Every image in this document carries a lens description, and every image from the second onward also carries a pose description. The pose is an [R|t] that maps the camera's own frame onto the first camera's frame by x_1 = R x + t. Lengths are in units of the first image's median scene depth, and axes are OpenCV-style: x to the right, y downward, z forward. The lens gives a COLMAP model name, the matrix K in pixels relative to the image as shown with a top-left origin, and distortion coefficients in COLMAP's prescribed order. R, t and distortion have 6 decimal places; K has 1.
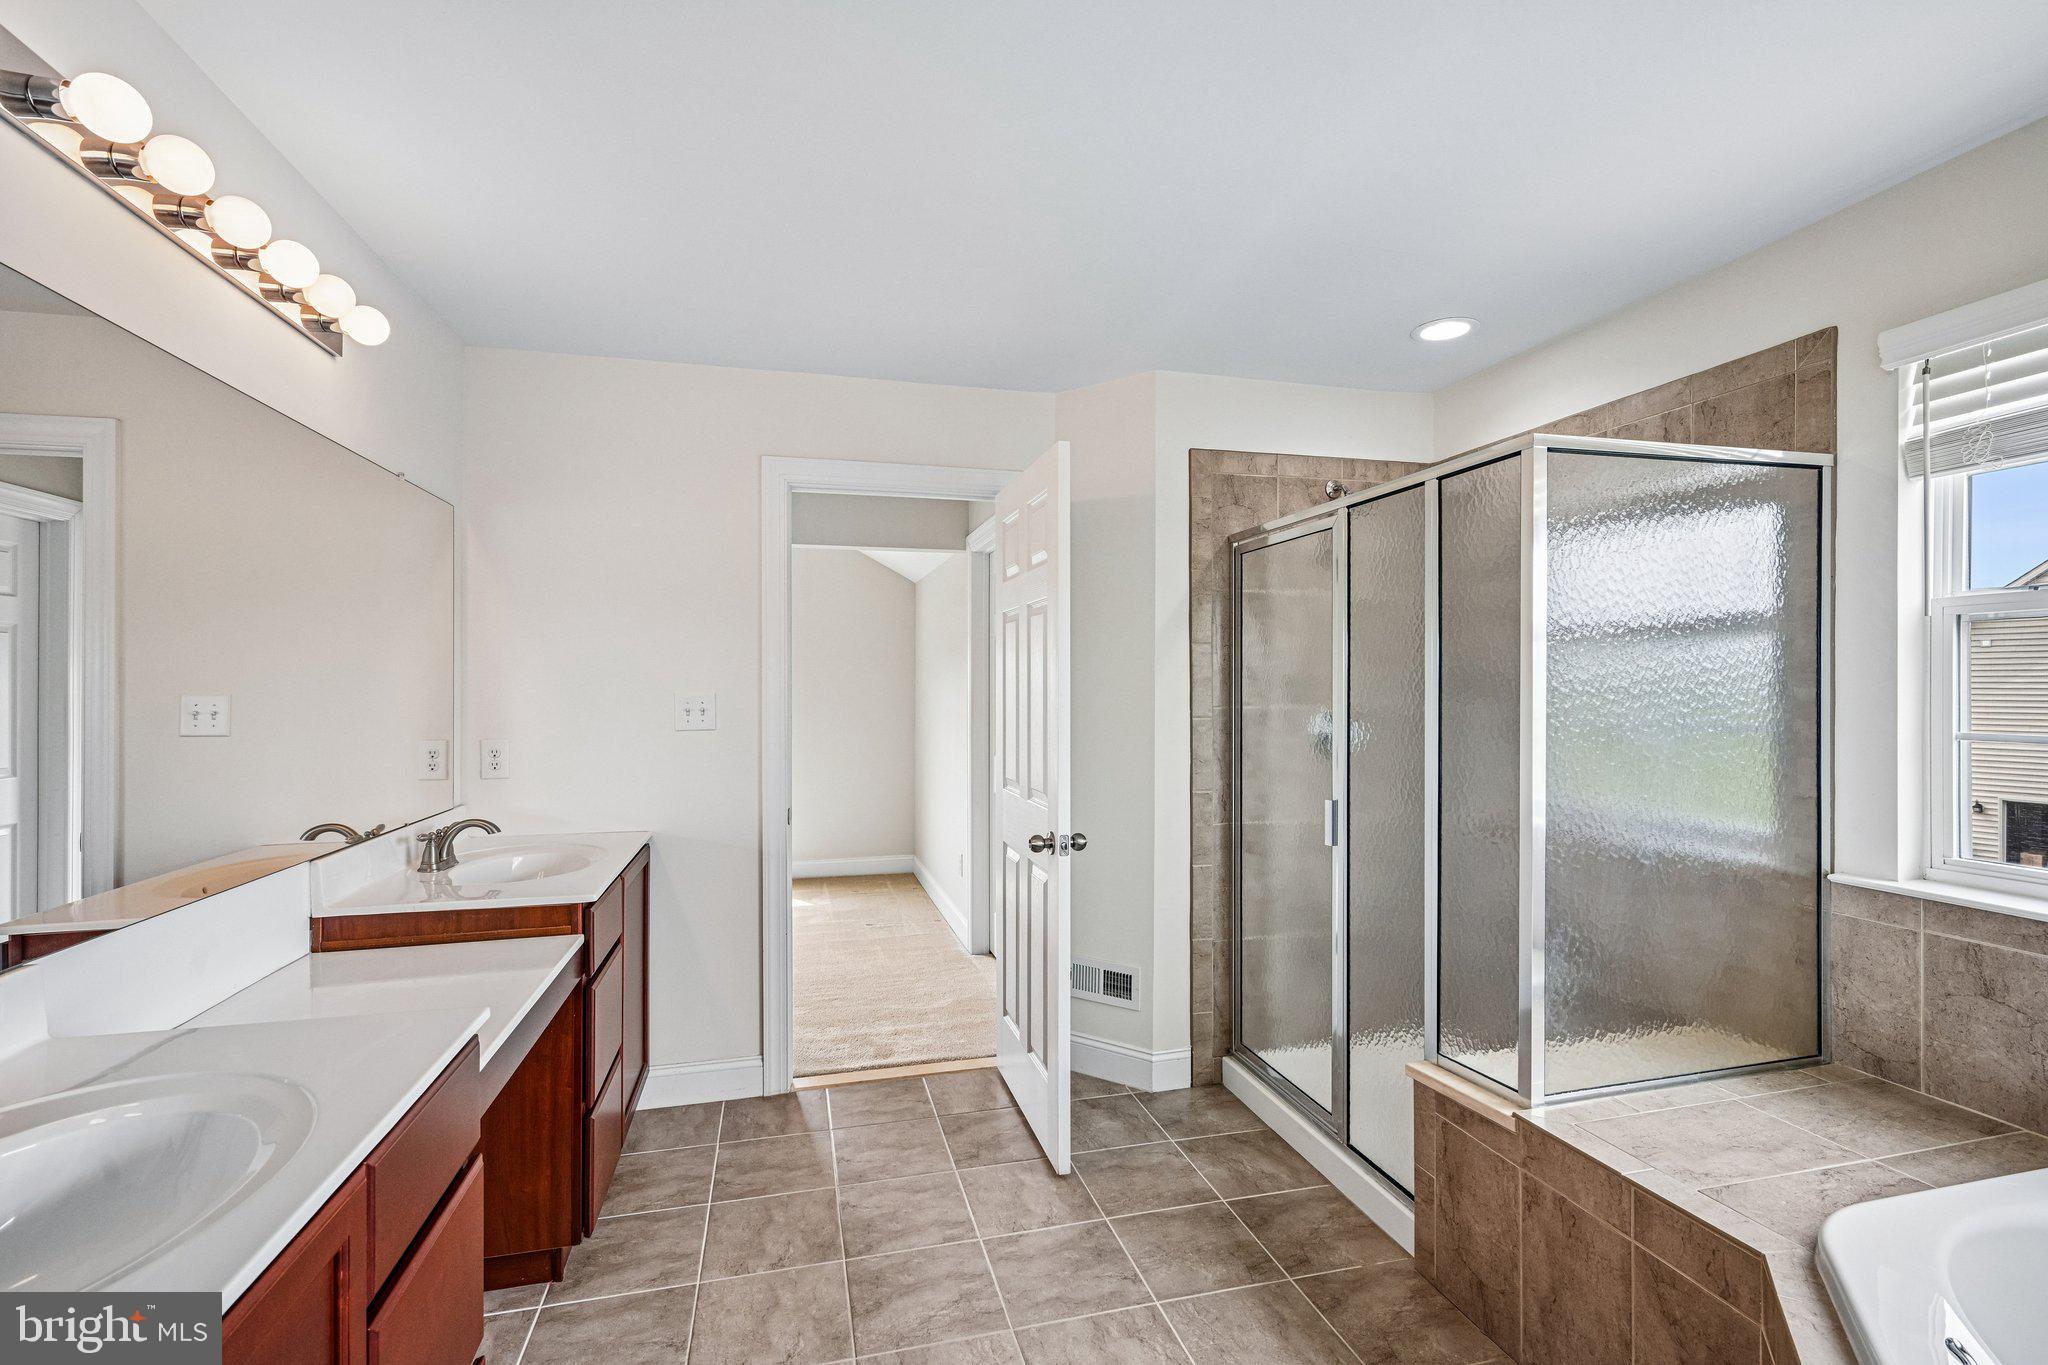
lens RADIAL K [[915.9, 0, 1024.0], [0, 915.9, 682.5], [0, 0, 1]] dist [-0.000246, 0.000256]
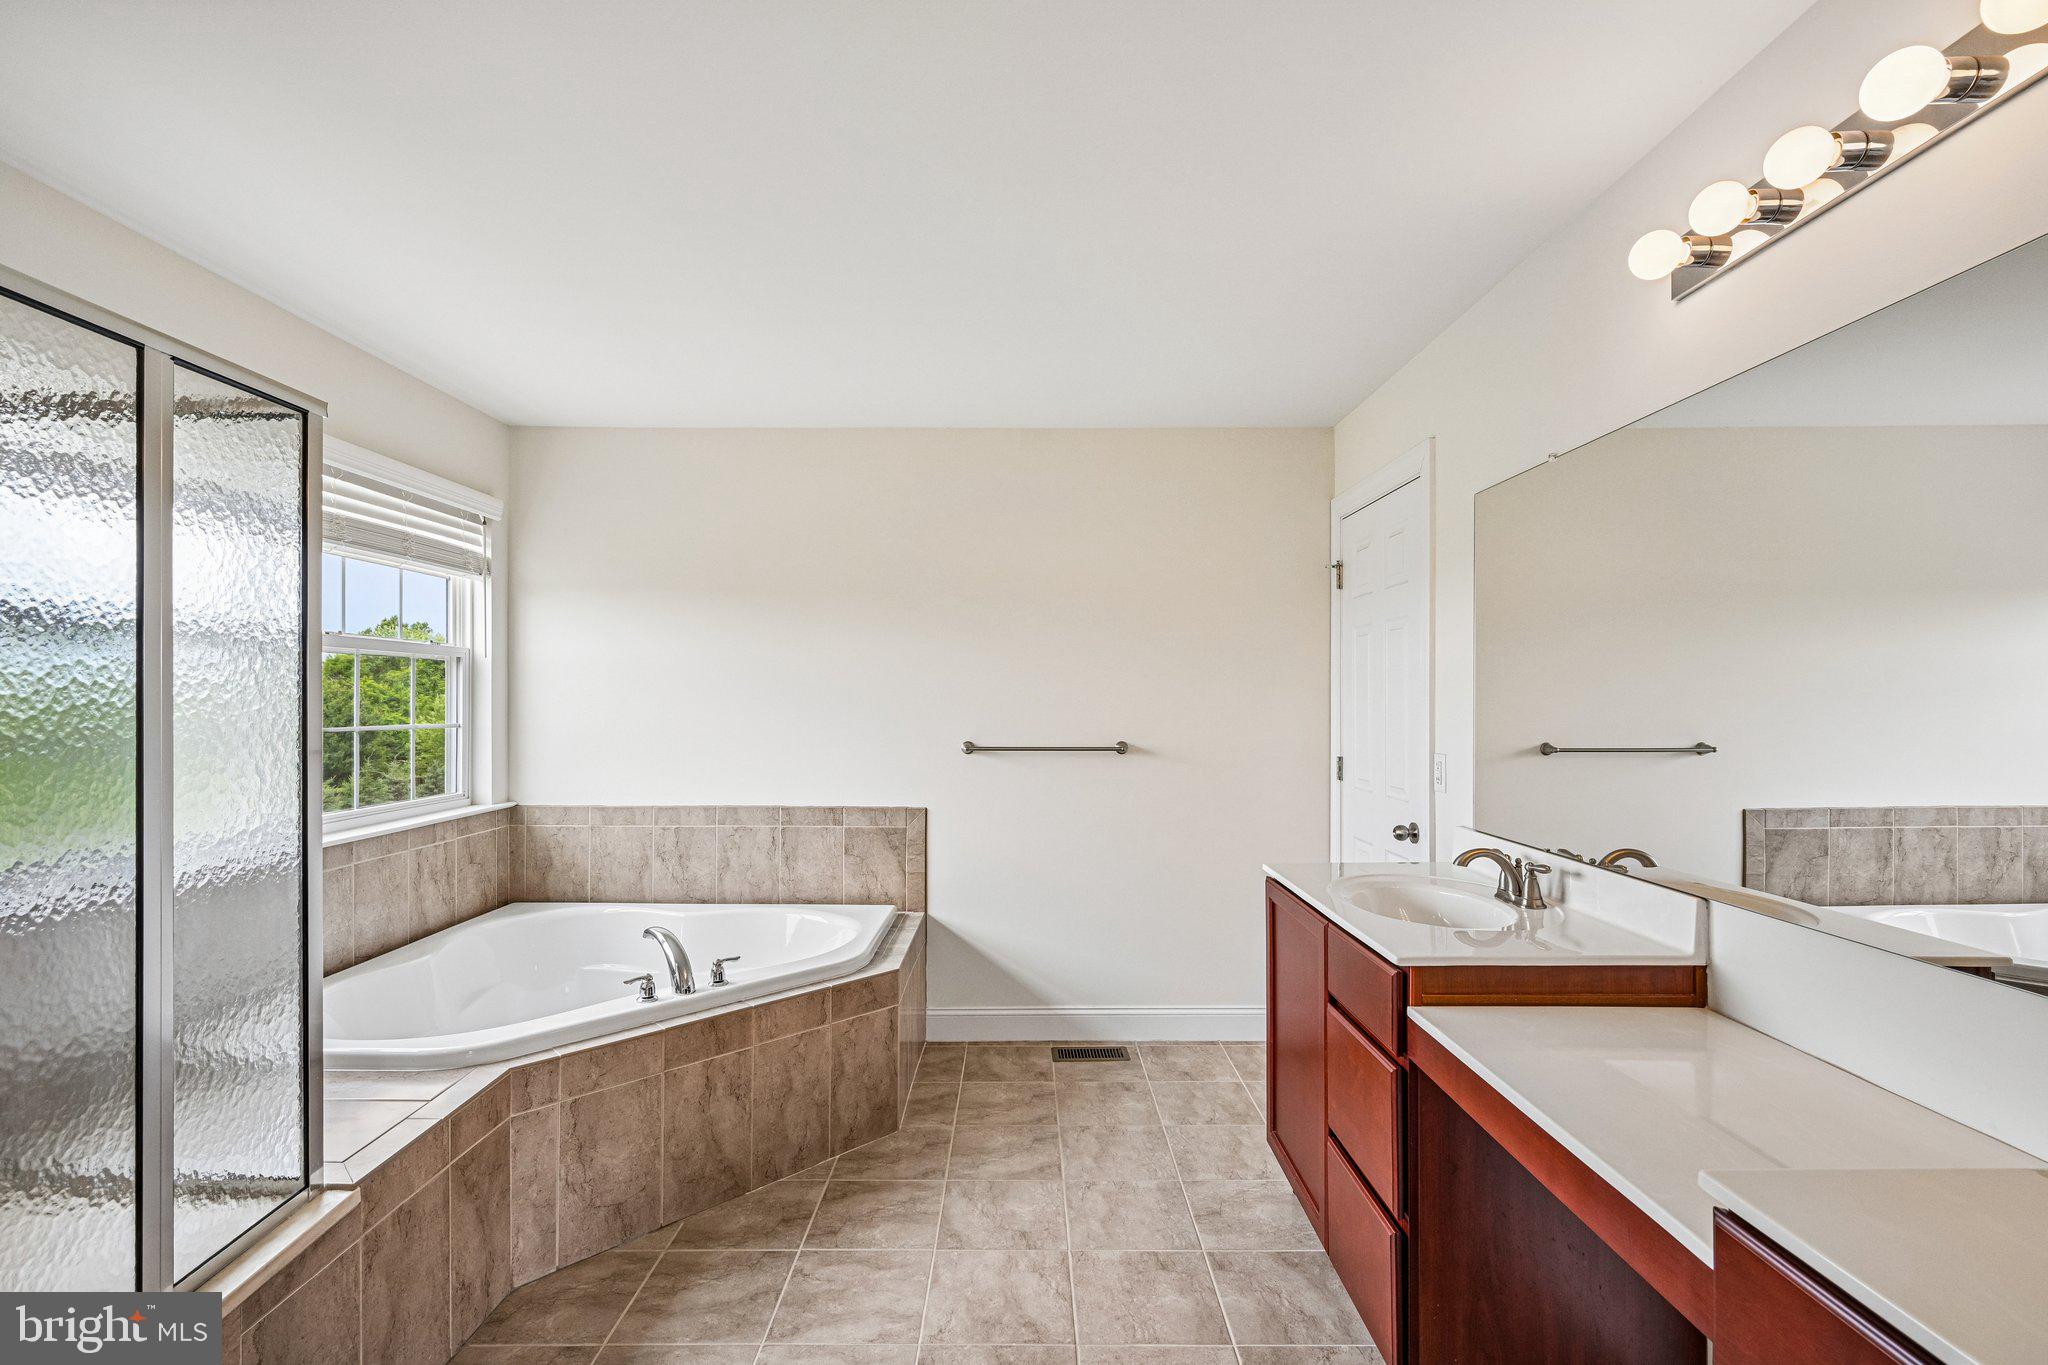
lens RADIAL K [[938.2, 0, 1028.5], [0, 938.2, 699.0], [0, 0, 1]] dist [0.001411, 0.000135]
pose [[-0.970690, 0.007129, 0.240231, -0.261423], [0.007205, 0.999974, -0.000561, 0.013082], [-0.240229, 0.001186, -0.970716, 1.483874]]
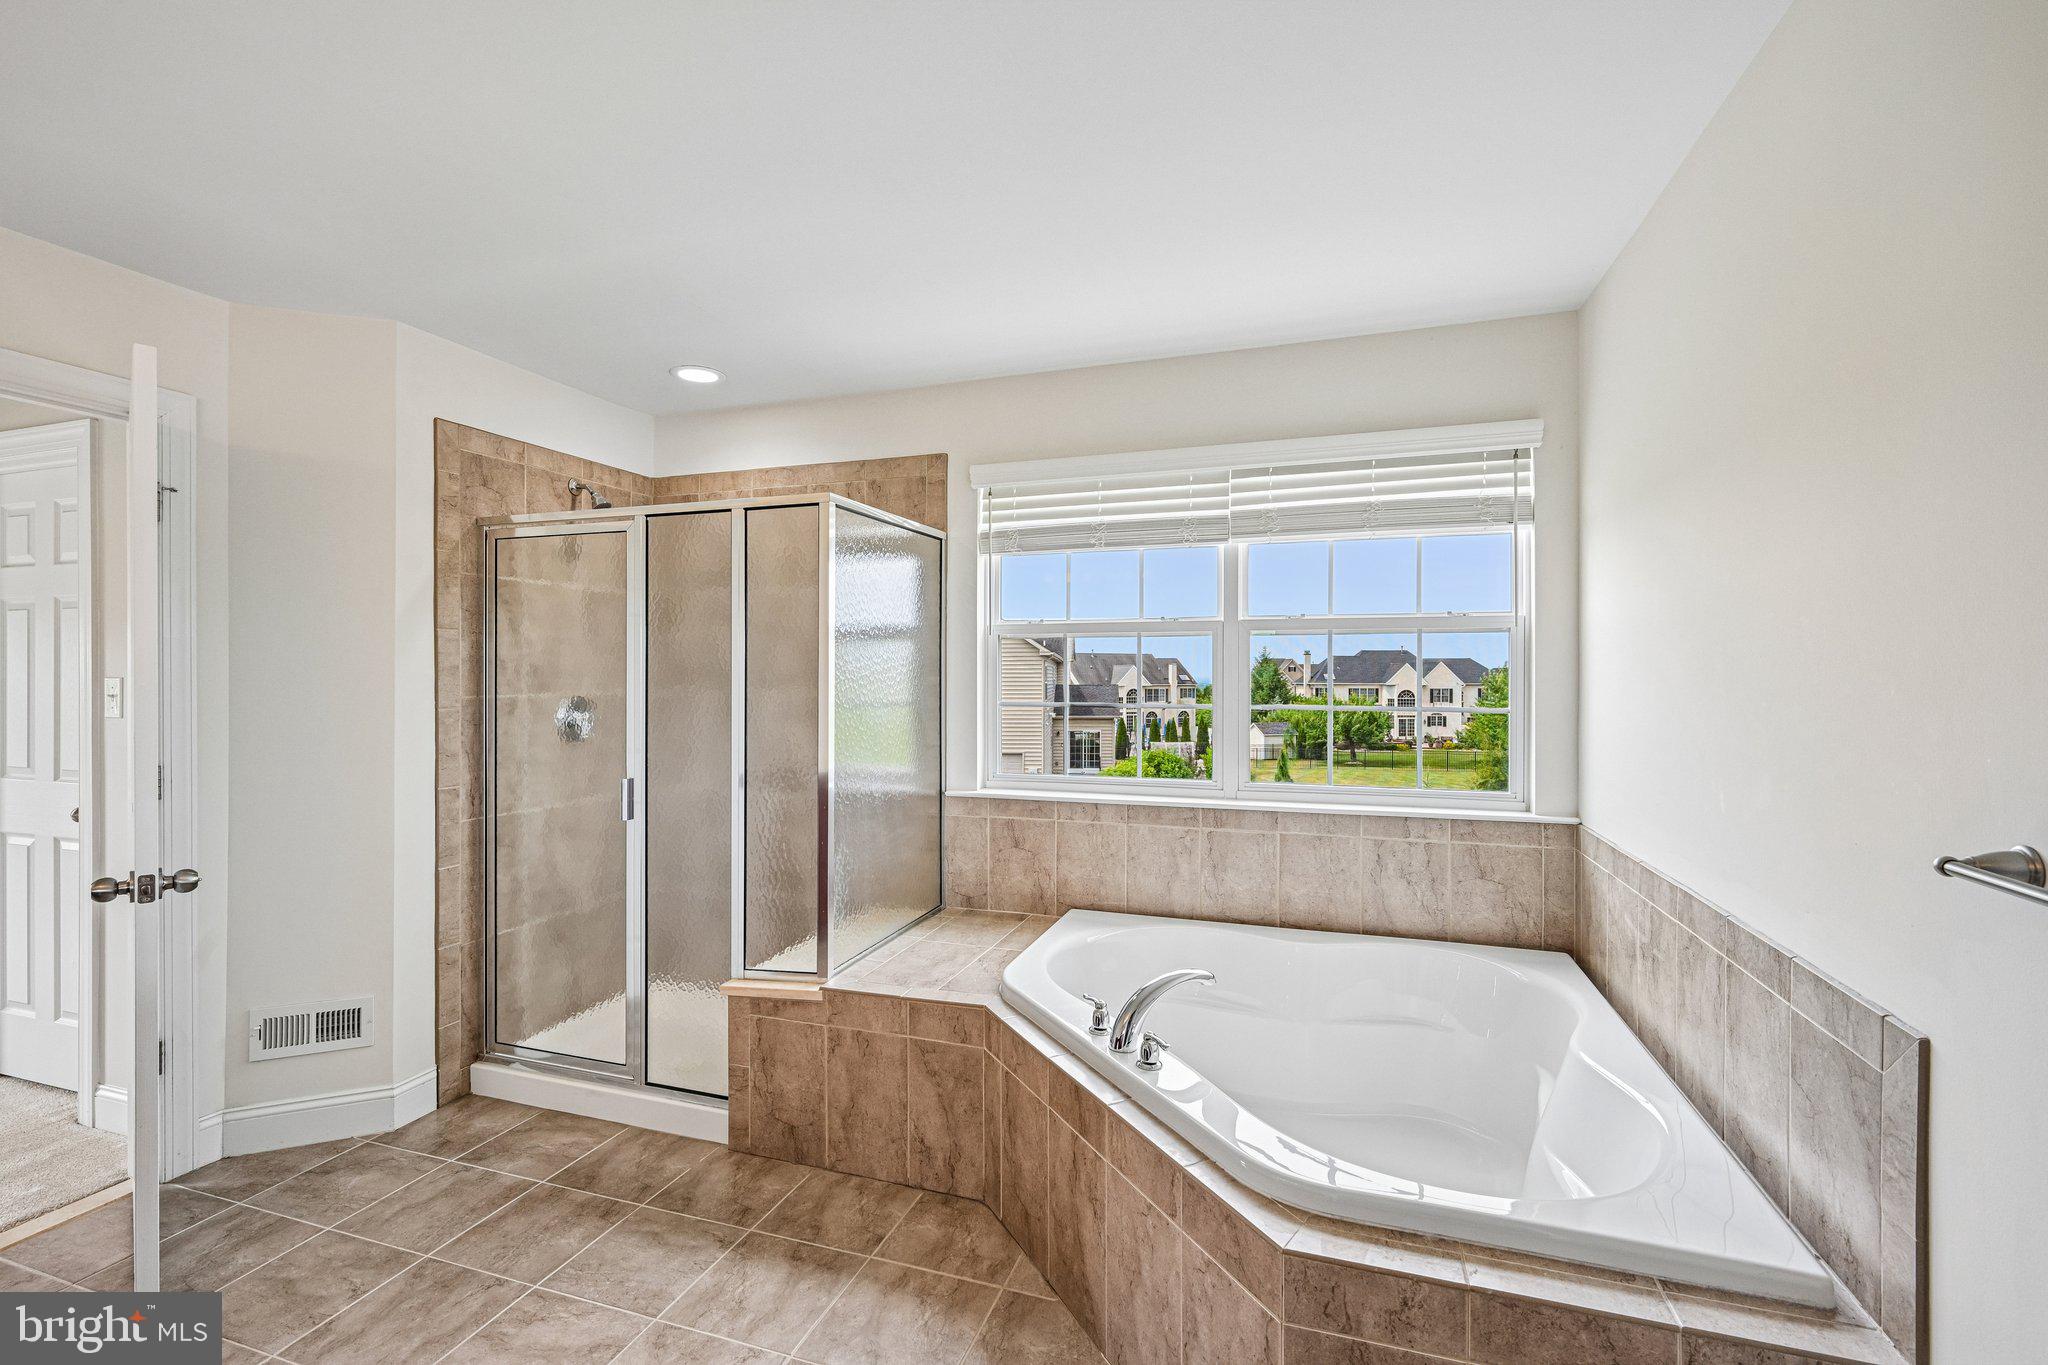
lens RADIAL K [[922.4, 0, 1016.2], [0, 922.4, 670.1], [0, 0, 1]] dist [0.002802, 0.000309]
pose [[0.549593, 0.005681, 0.835413, -0.395668], [-0.003675, 0.999984, -0.004382, 0.001396], [-0.835424, -0.000662, 0.549605, -0.000673]]
